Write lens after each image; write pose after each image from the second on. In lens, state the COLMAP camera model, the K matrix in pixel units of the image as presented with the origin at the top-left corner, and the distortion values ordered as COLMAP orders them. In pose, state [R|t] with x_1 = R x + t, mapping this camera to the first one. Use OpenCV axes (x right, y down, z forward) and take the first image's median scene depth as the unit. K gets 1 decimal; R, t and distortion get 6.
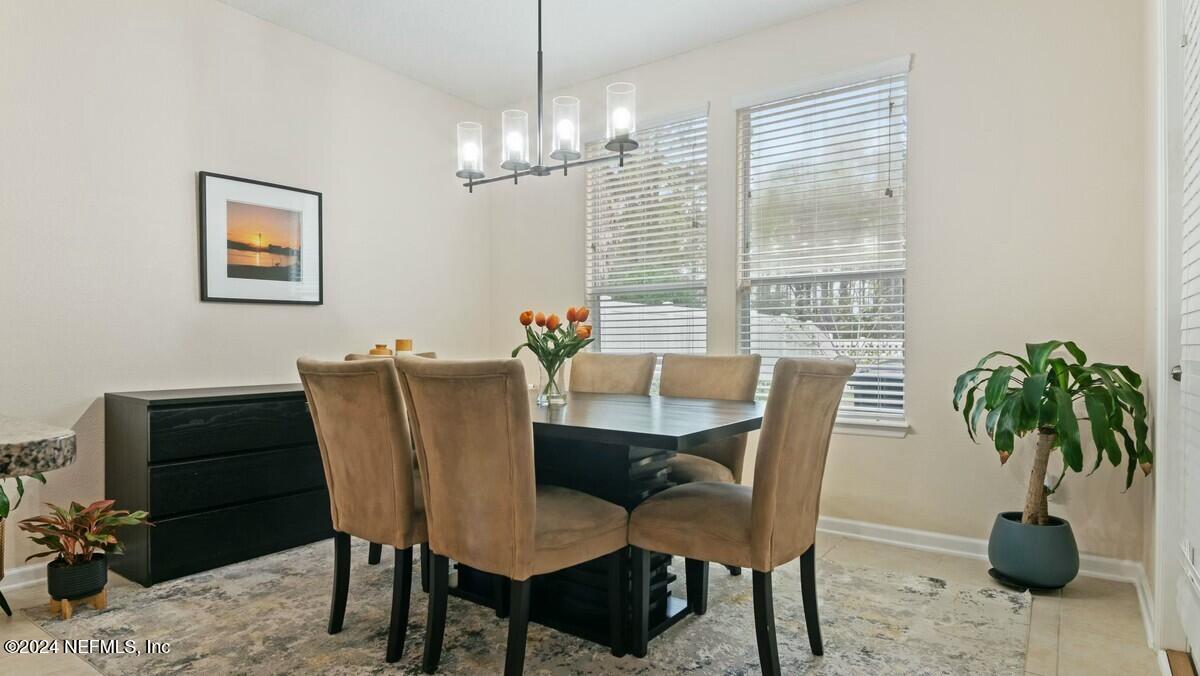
lens RADIAL K [[650.0, 0, 600.0], [0, 650.0, 338.0], [0, 0, 1]] dist [0.022144, -0.025520]
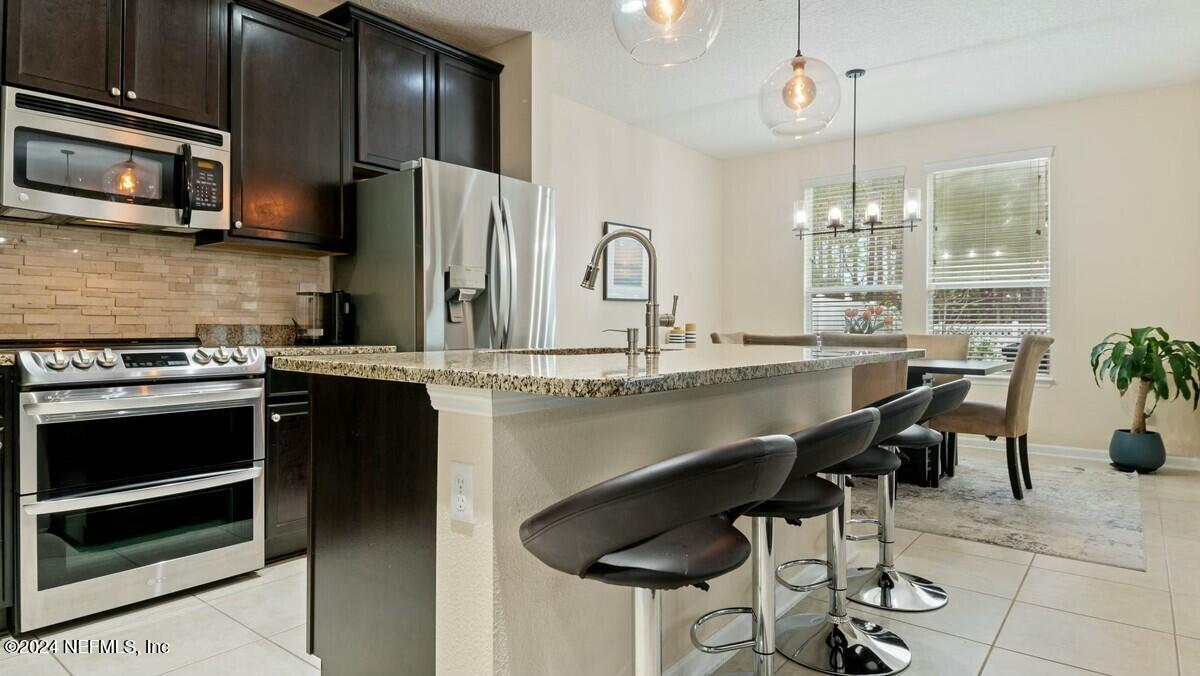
lens RADIAL K [[672.1, 0, 597.6], [0, 672.1, 312.0], [0, 0, 1]] dist [0.003260, -0.014768]
pose [[0.998529, 0.002809, -0.054148, -0.655073], [-0.003574, 0.999895, -0.014042, -0.004520], [0.054103, 0.014214, 0.998434, -0.829174]]
